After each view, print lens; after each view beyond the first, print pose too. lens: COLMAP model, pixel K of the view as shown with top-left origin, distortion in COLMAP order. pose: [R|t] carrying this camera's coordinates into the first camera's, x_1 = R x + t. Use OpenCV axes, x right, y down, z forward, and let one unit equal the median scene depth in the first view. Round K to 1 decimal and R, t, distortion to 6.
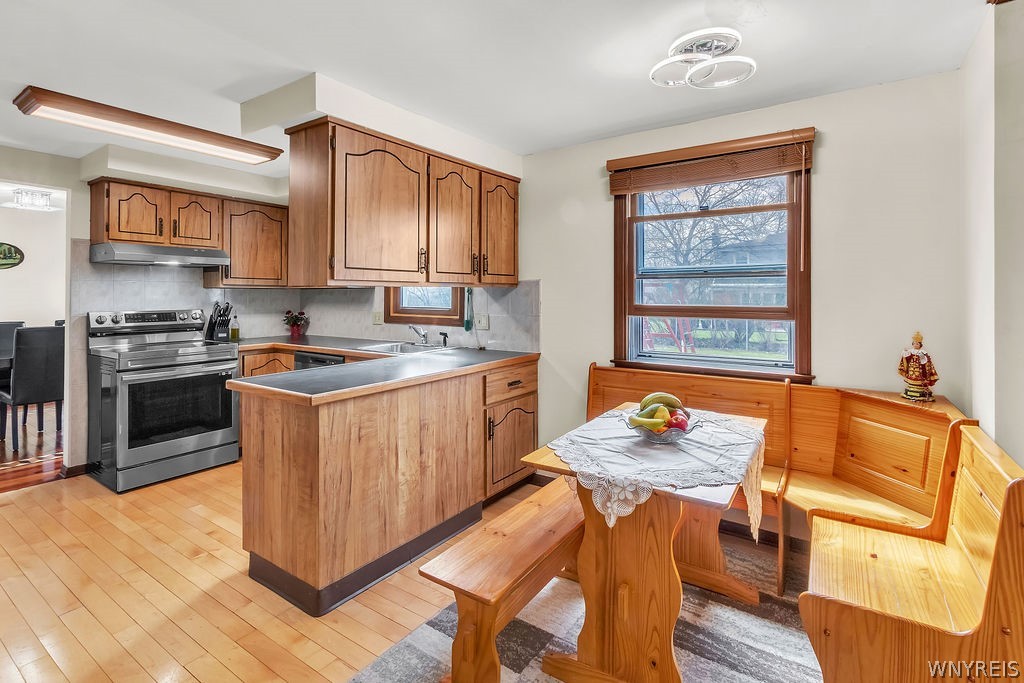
lens RADIAL K [[483.0, 0, 512.7], [0, 483.0, 294.4], [0, 0, 1]] dist [-0.000040, -0.000532]
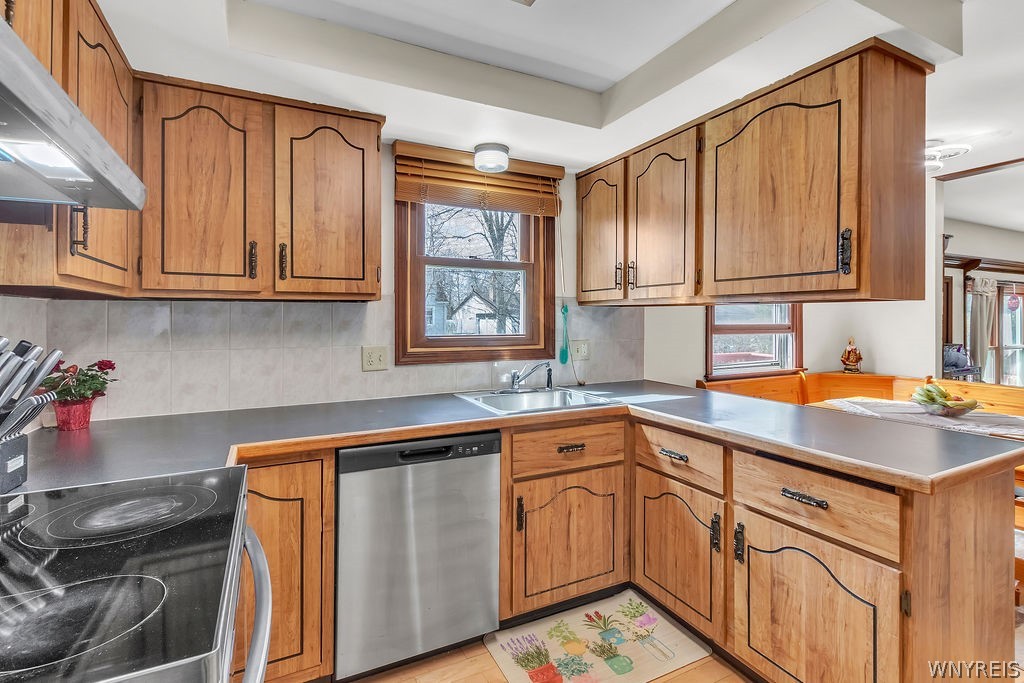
lens RADIAL K [[483.0, 0, 515.1], [0, 483.0, 317.5], [0, 0, 1]] dist [-0.000040, -0.000532]
pose [[0.484361, -0.001037, 0.874868, -0.788835], [-0.001695, 0.999996, 0.002124, 0.003223], [-0.874866, -0.002512, 0.484358, 0.716976]]
